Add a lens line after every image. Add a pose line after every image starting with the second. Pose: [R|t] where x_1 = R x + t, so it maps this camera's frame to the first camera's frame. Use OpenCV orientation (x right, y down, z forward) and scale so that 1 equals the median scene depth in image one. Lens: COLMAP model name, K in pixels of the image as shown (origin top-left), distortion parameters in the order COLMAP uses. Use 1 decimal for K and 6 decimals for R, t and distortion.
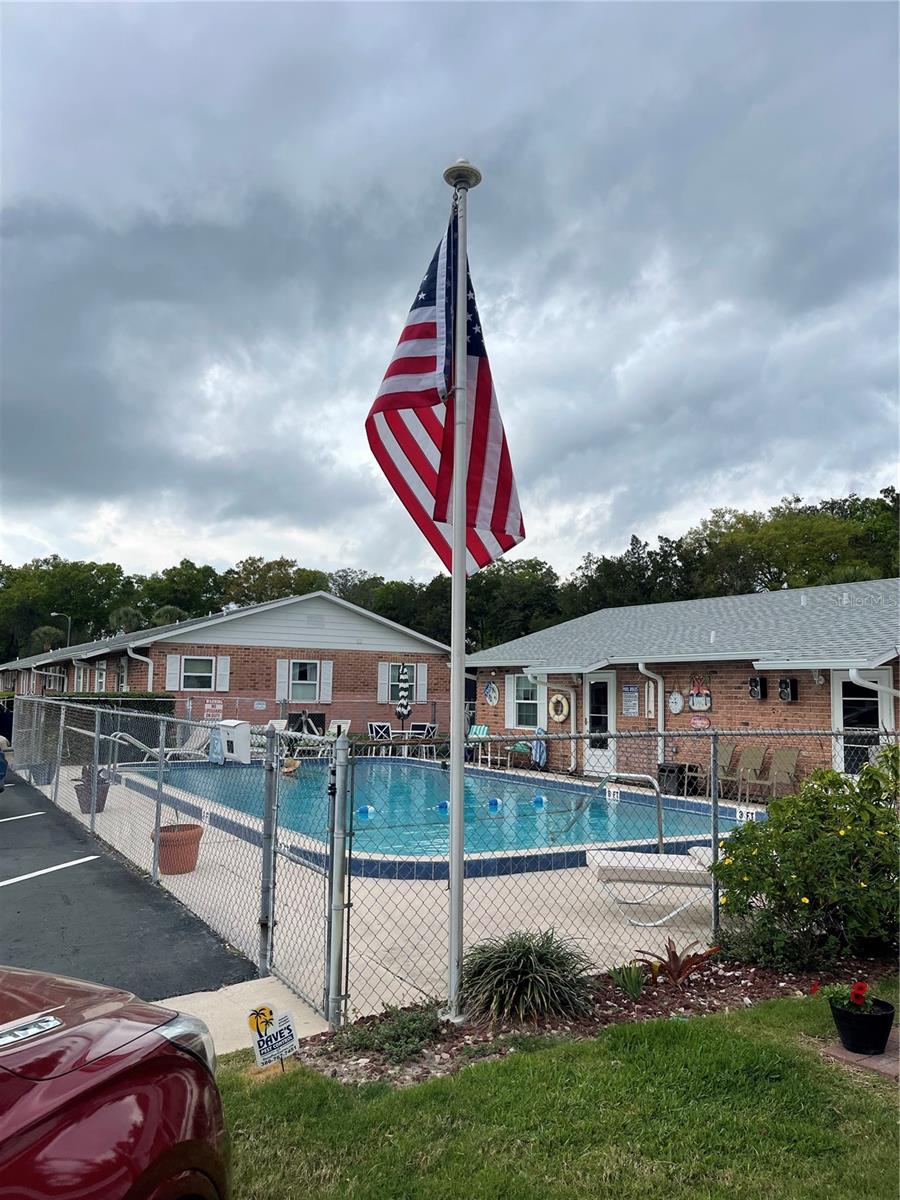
lens RADIAL K [[888.8, 0, 451.6], [0, 888.8, 604.6], [0, 0, 1]] dist [0.110897, -0.006658]
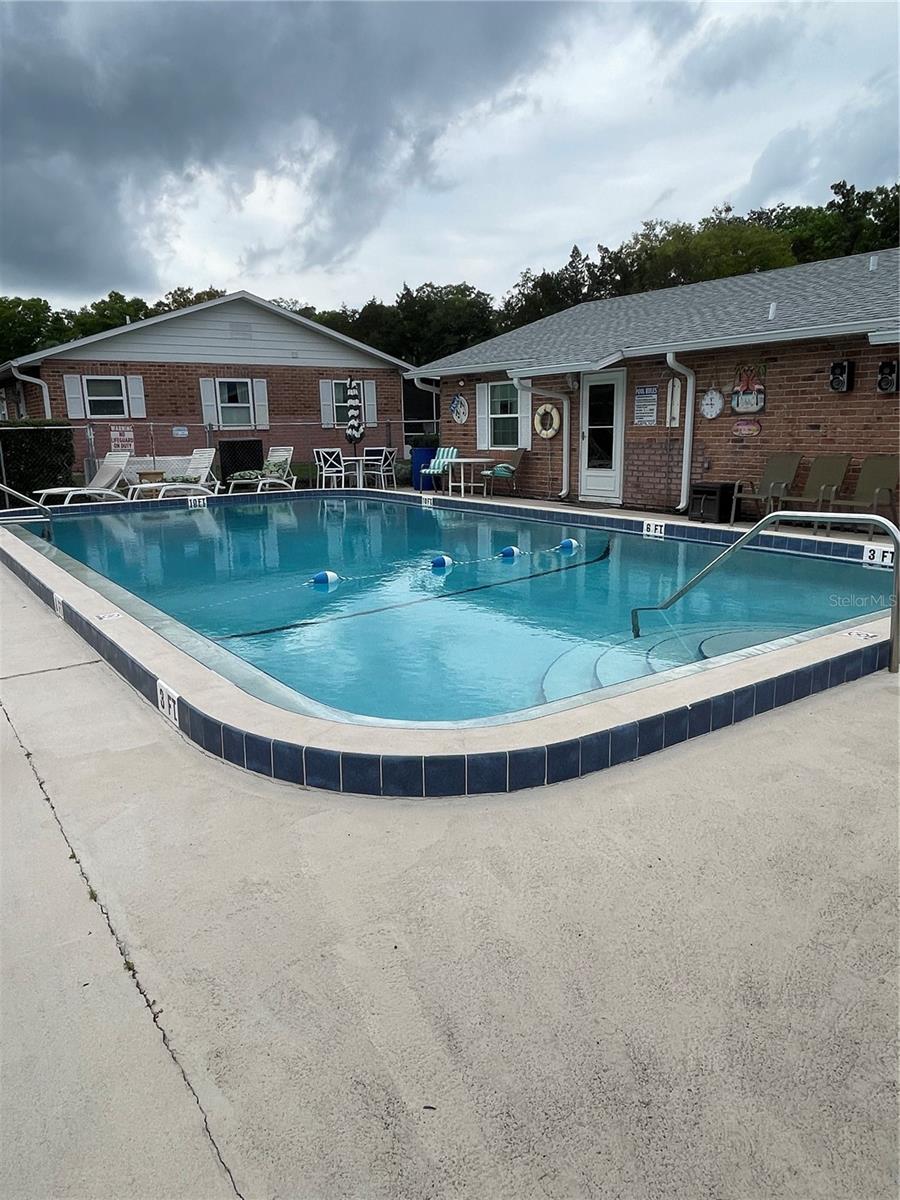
lens RADIAL K [[800.0, 0, 424.7], [0, 800.0, 619.5], [0, 0, 1]] dist [-0.003347, -0.026058]
pose [[0.998218, -0.047274, 0.036404, -0.024367], [0.032424, 0.941966, 0.334139, 0.035220], [-0.050088, -0.332363, 0.941820, 0.231159]]
